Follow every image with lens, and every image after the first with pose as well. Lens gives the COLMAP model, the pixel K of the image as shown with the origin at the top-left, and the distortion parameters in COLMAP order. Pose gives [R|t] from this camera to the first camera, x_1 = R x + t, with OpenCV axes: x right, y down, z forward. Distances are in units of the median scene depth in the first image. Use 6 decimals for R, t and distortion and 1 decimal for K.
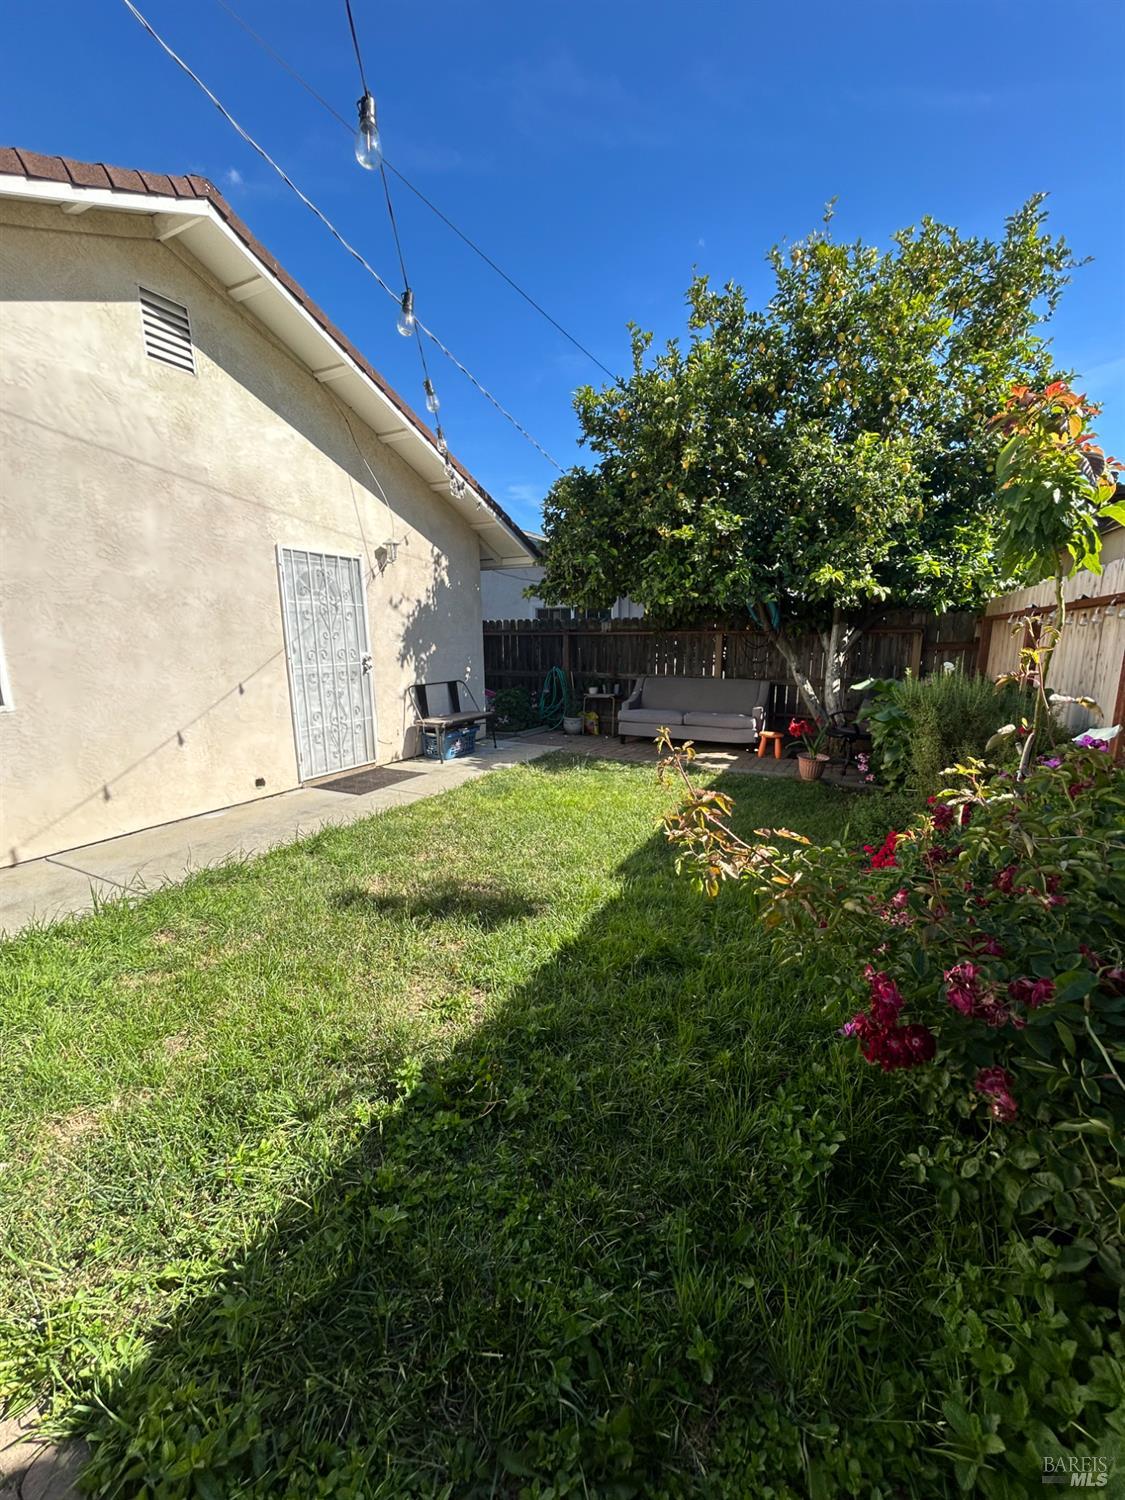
lens RADIAL K [[603.8, 0, 568.1], [0, 603.8, 750.0], [0, 0, 1]] dist [-0.001093, 0.000579]
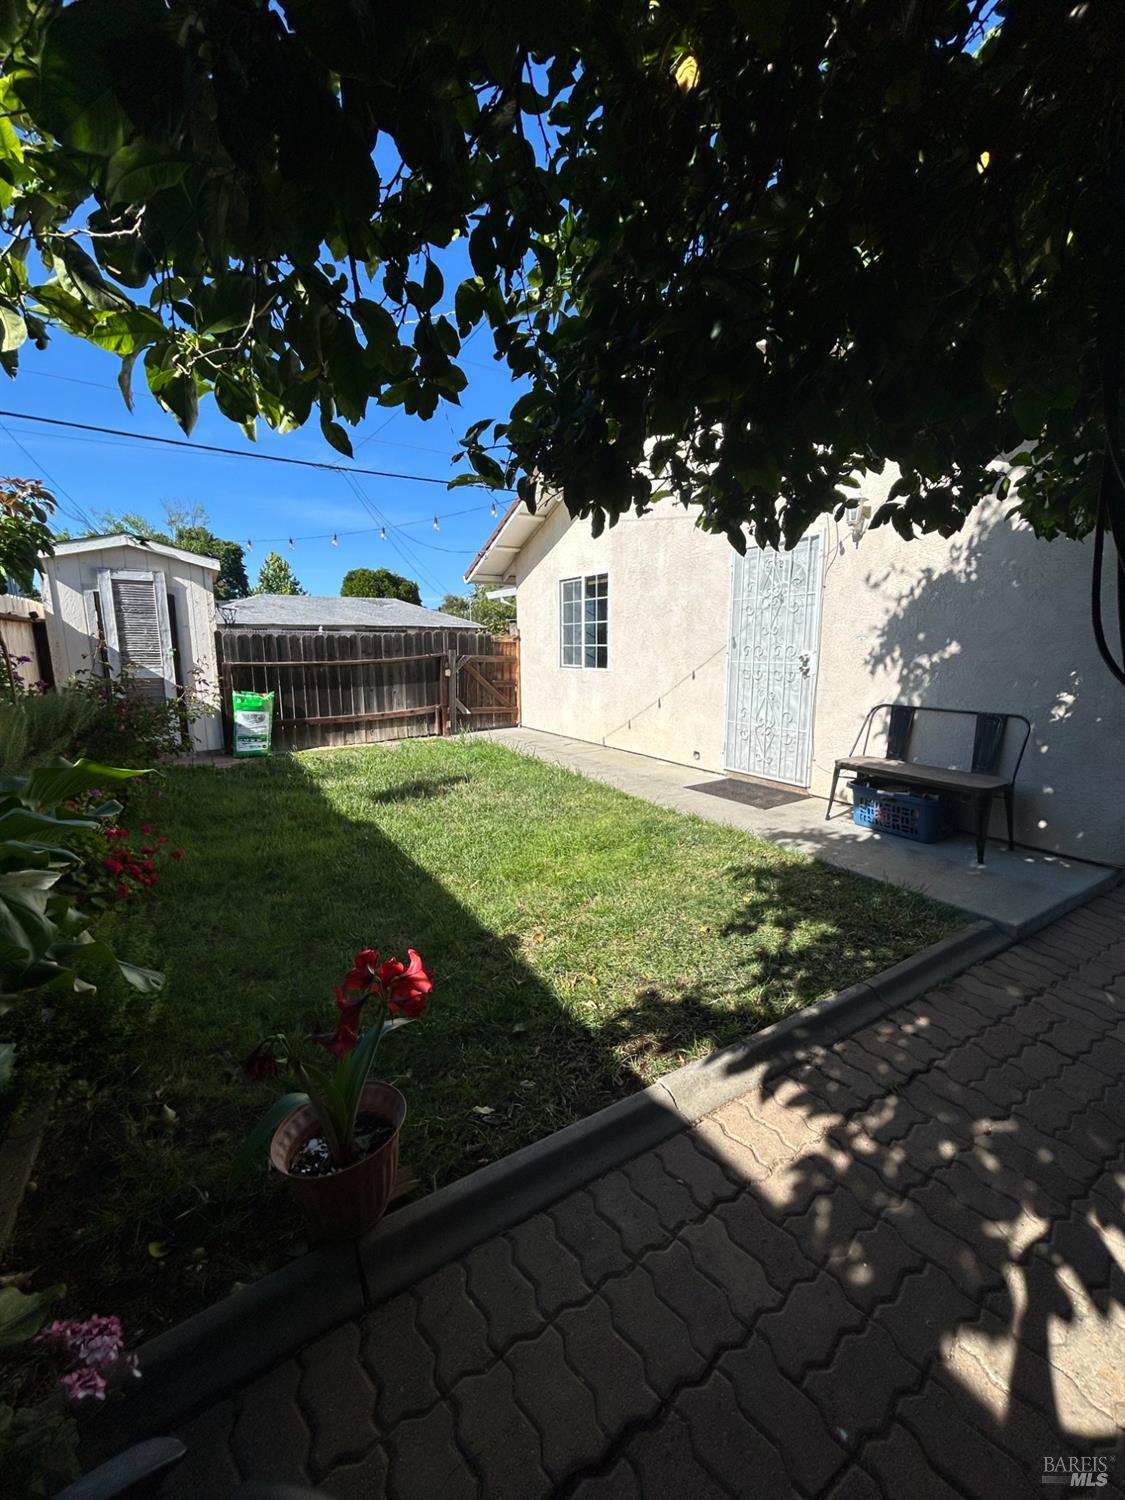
lens RADIAL K [[603.8, 0, 568.1], [0, 603.8, 750.0], [0, 0, 1]] dist [-0.001093, 0.000579]
pose [[-0.533378, 0.154451, -0.831657, 0.481155], [-0.149293, 0.950565, 0.272282, -0.186071], [0.832598, 0.269389, -0.483952, 1.041668]]
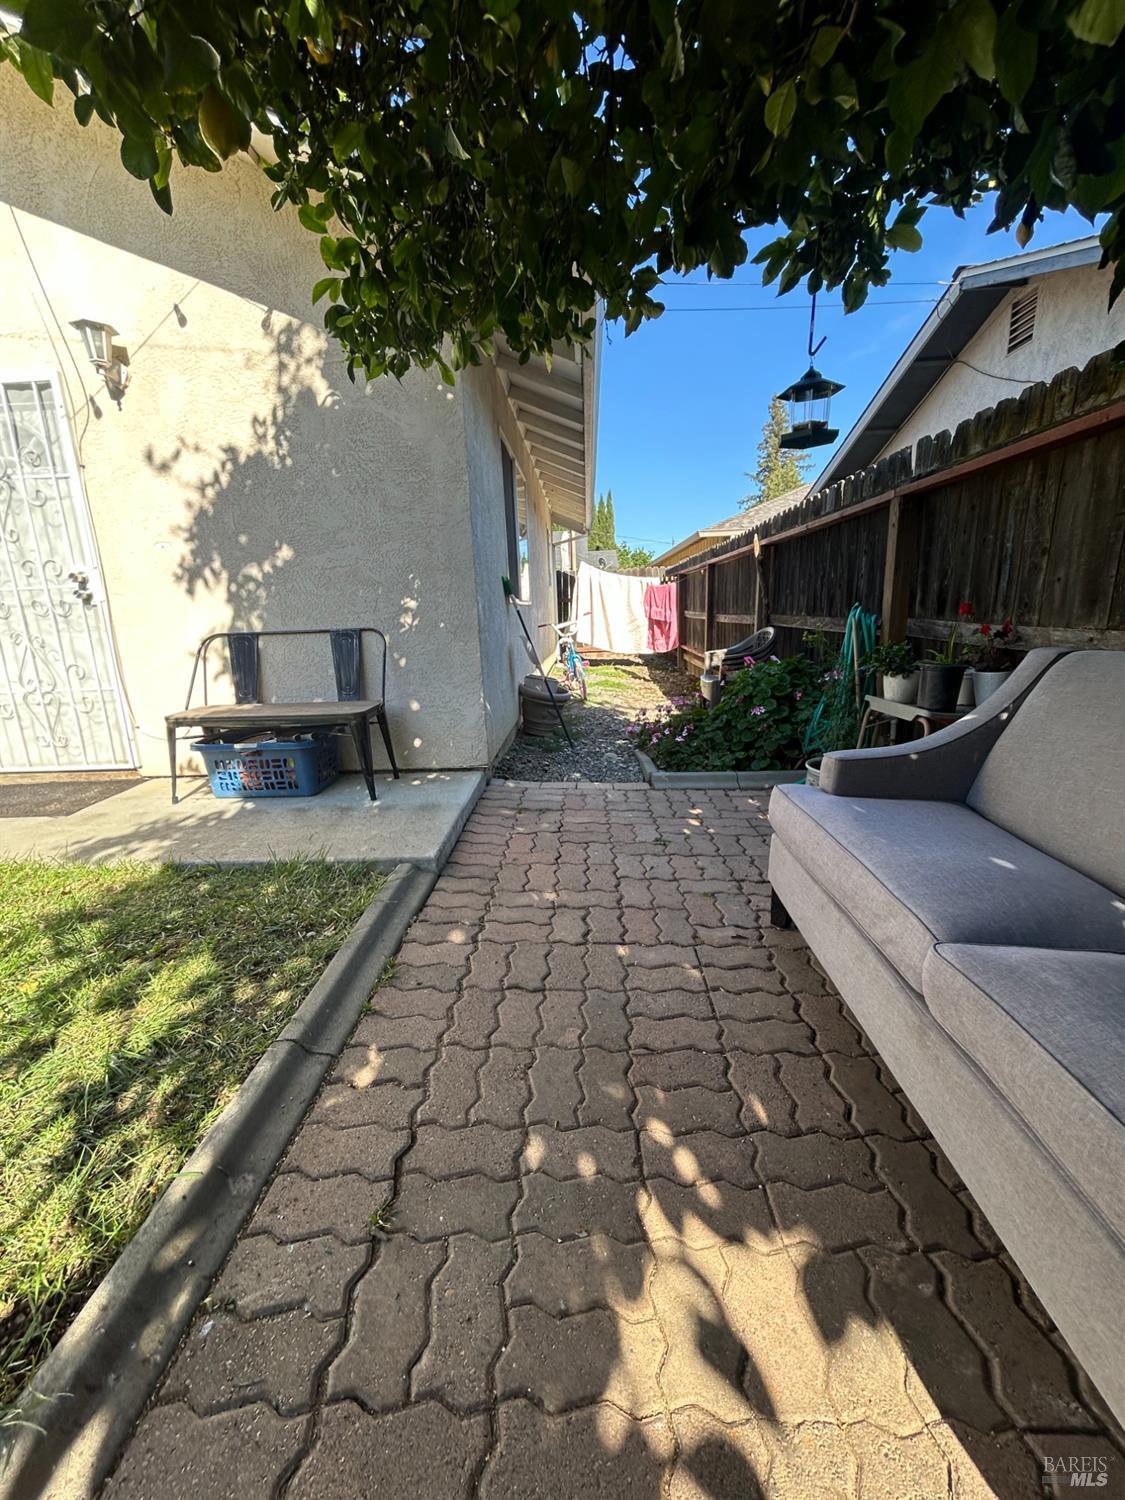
lens RADIAL K [[603.8, 0, 568.1], [0, 603.8, 750.0], [0, 0, 1]] dist [-0.001093, 0.000579]
pose [[0.419780, 0.199810, -0.885359, 0.318373], [-0.141360, 0.977956, 0.153684, -0.128800], [0.896550, 0.060641, 0.438771, 1.043342]]
